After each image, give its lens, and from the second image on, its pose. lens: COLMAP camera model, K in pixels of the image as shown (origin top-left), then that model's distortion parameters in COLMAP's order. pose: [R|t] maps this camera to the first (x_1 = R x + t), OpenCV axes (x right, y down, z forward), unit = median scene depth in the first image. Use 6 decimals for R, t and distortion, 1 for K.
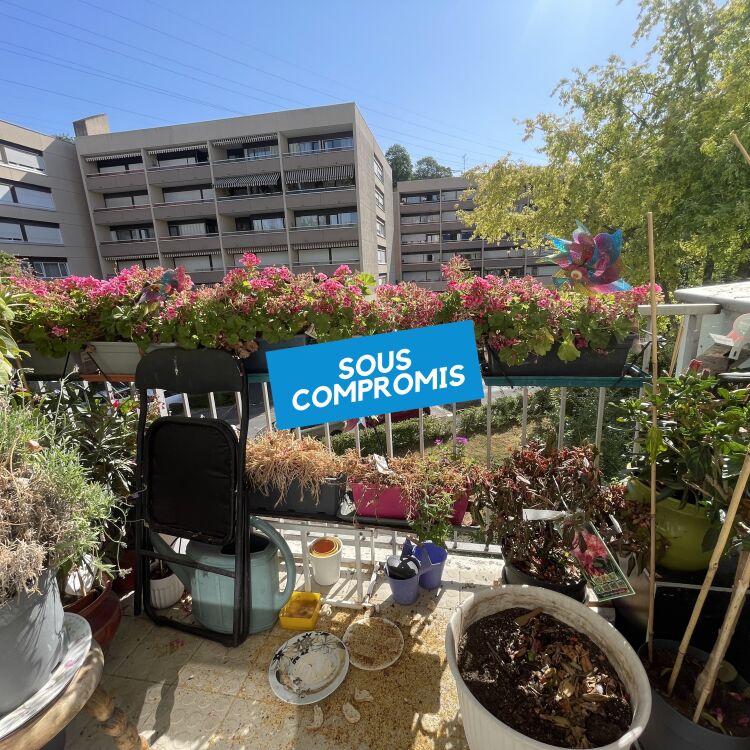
lens RADIAL K [[405.0, 0, 373.0], [0, 405.0, 375.1], [0, 0, 1]] dist [-0.008474, 0.005063]
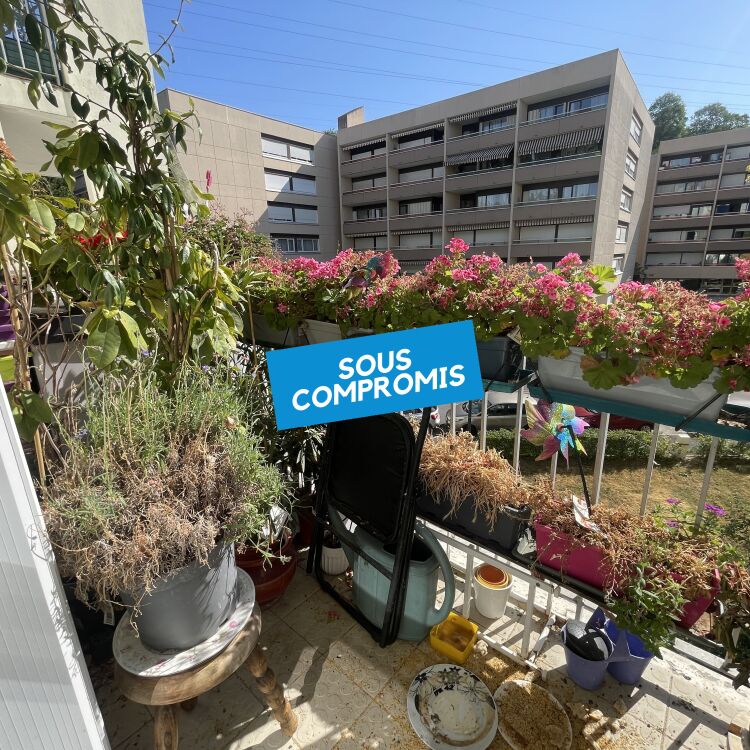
lens RADIAL K [[405.0, 0, 373.0], [0, 405.0, 375.1], [0, 0, 1]] dist [-0.008474, 0.005063]
pose [[0.875145, 0.158517, -0.457158, -0.014839], [-0.135102, 0.987289, 0.083710, -0.049909], [0.464616, -0.011495, 0.885438, 0.115206]]
